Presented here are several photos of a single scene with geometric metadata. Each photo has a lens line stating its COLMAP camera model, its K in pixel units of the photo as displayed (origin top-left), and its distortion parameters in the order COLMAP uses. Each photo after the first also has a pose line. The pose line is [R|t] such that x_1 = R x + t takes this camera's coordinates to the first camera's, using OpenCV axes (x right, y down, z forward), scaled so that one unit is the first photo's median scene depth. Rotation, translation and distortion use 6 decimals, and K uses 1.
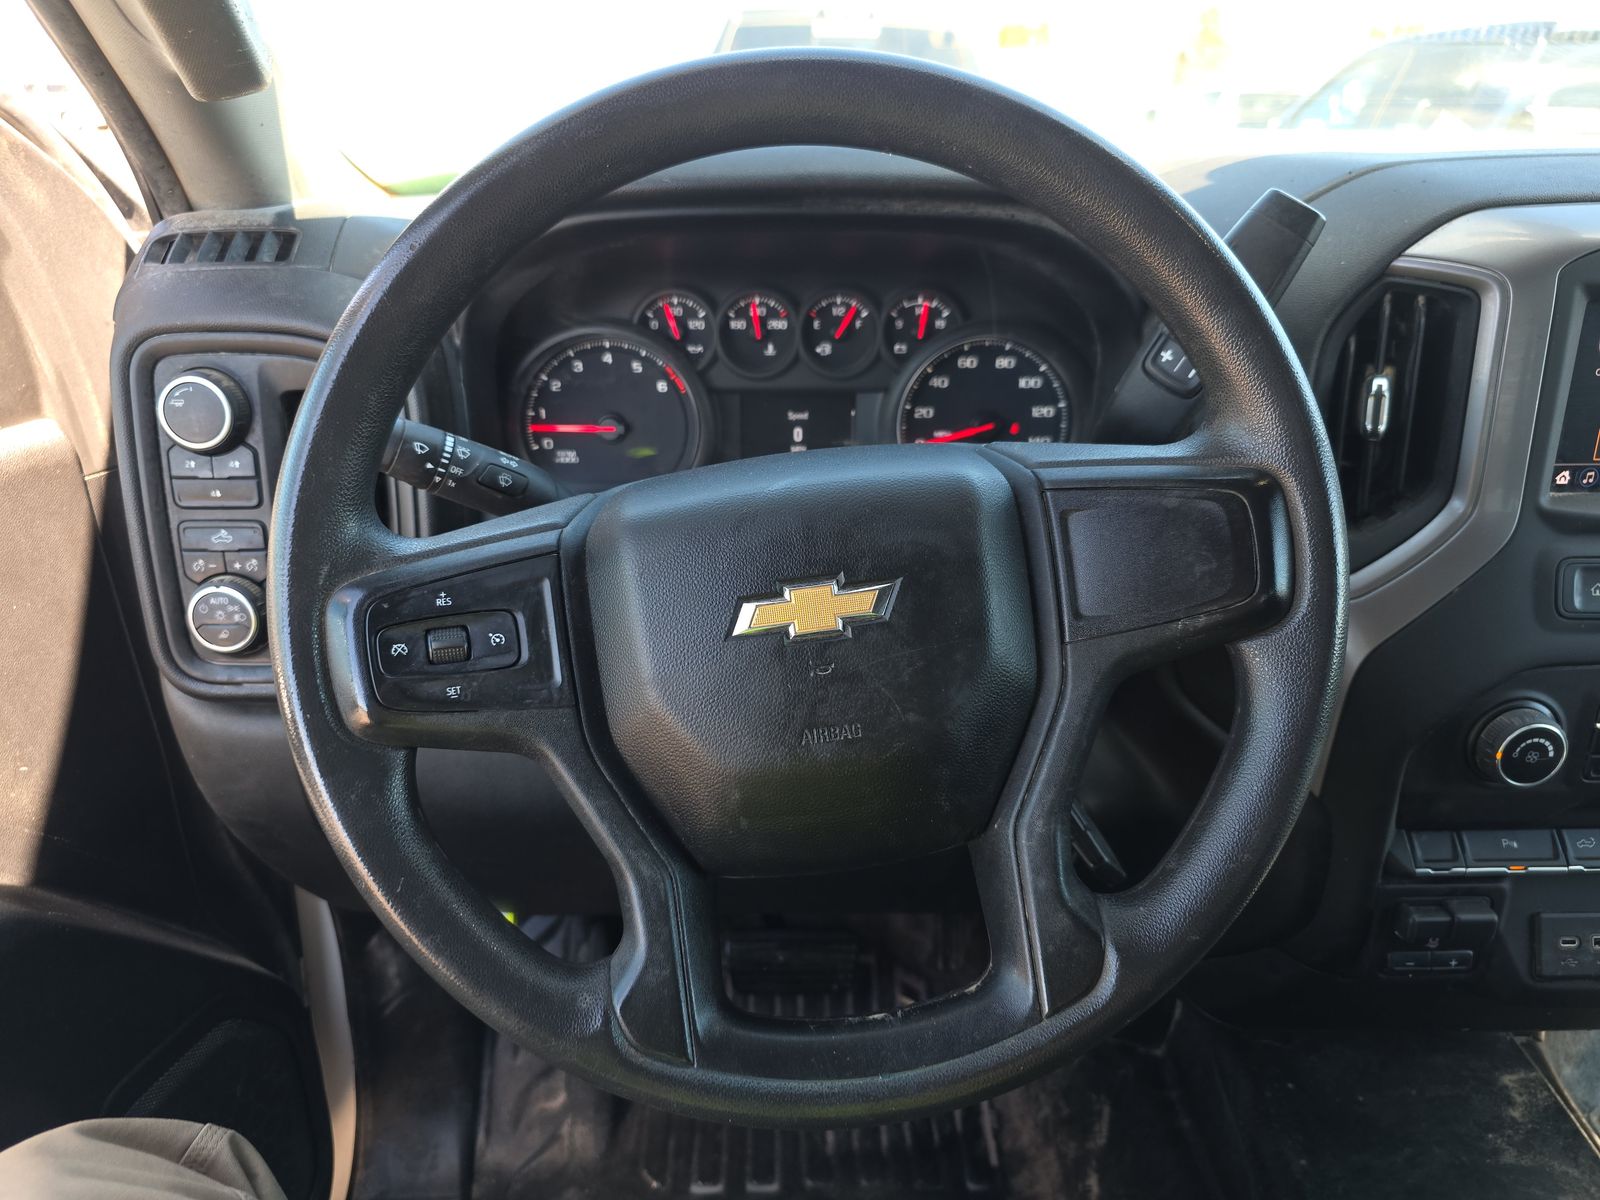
lens RADIAL K [[1135.4, 0, 805.5], [0, 1135.4, 611.4], [0, 0, 1]] dist [0.006164, -0.000191]
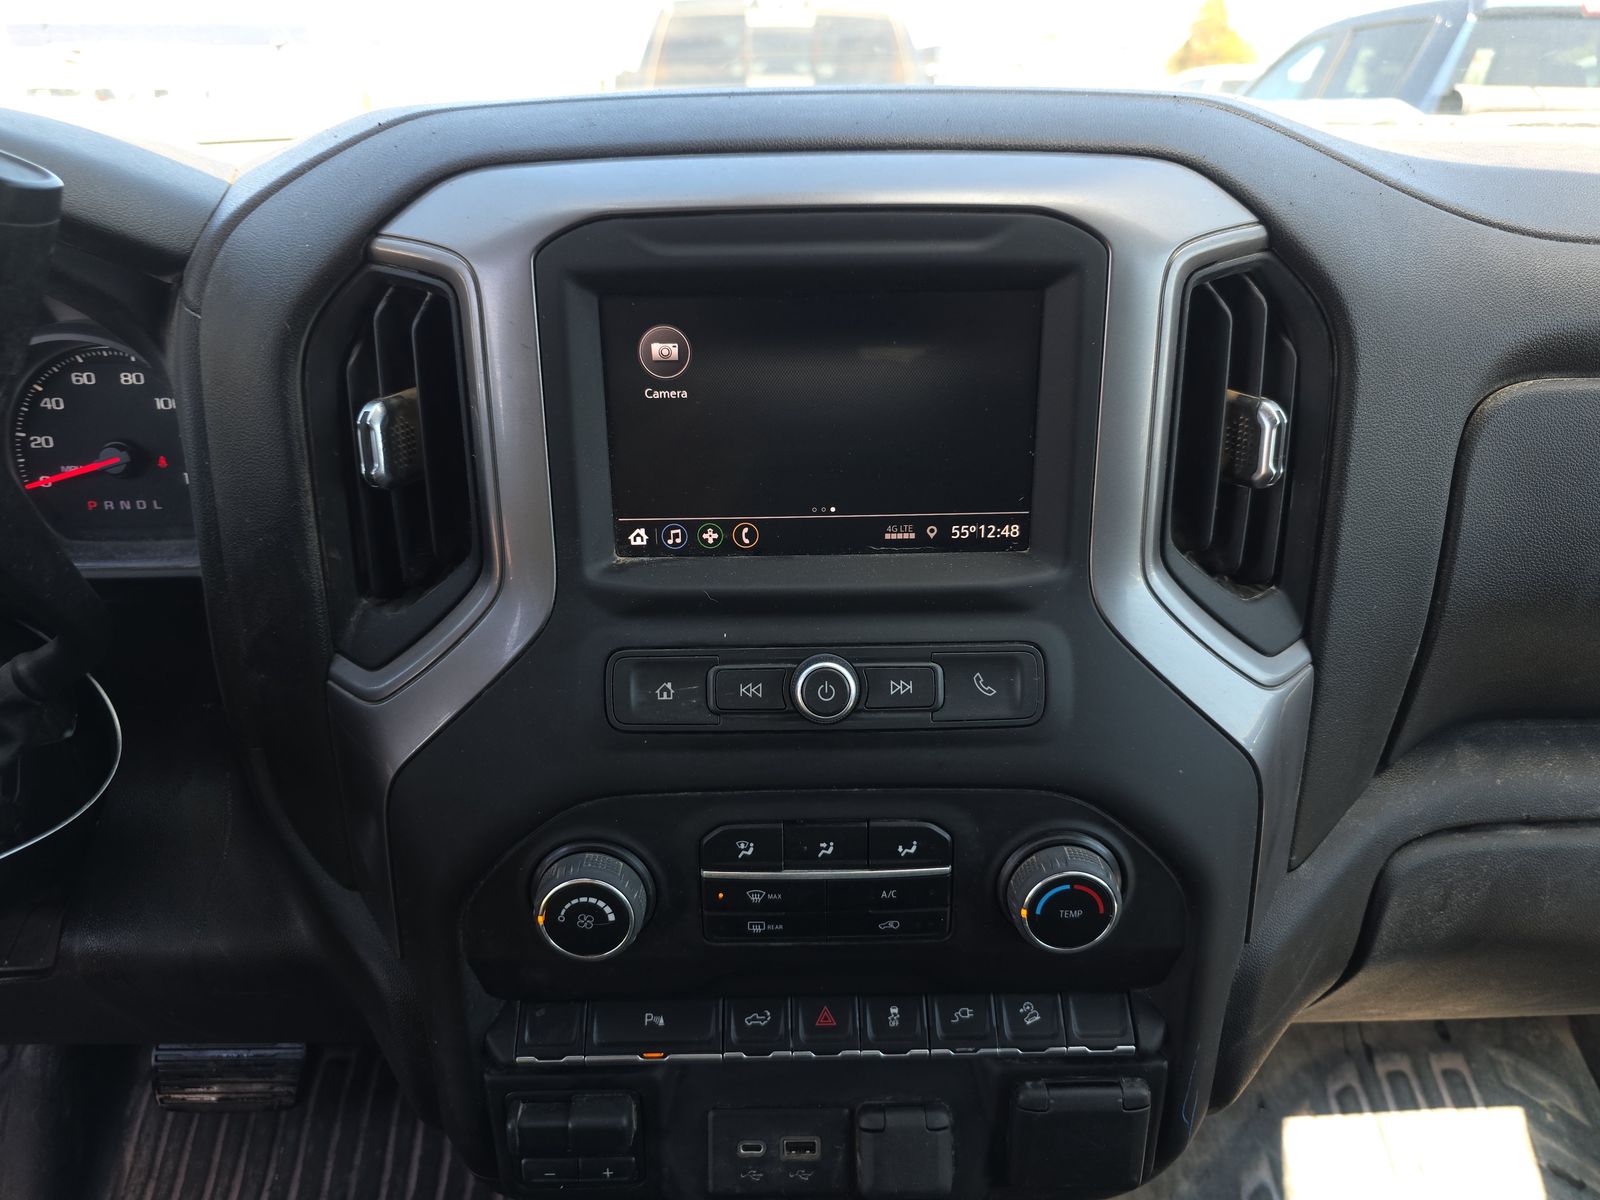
lens RADIAL K [[1120.9, 0, 800.0], [0, 1120.9, 600.0], [0, 0, 1]] dist [0.018191, -0.000081]
pose [[0.999665, -0.005612, -0.025266, 0.670338], [0.005593, 0.999984, -0.000840, -0.064591], [0.025270, 0.000699, 0.999680, 0.240031]]
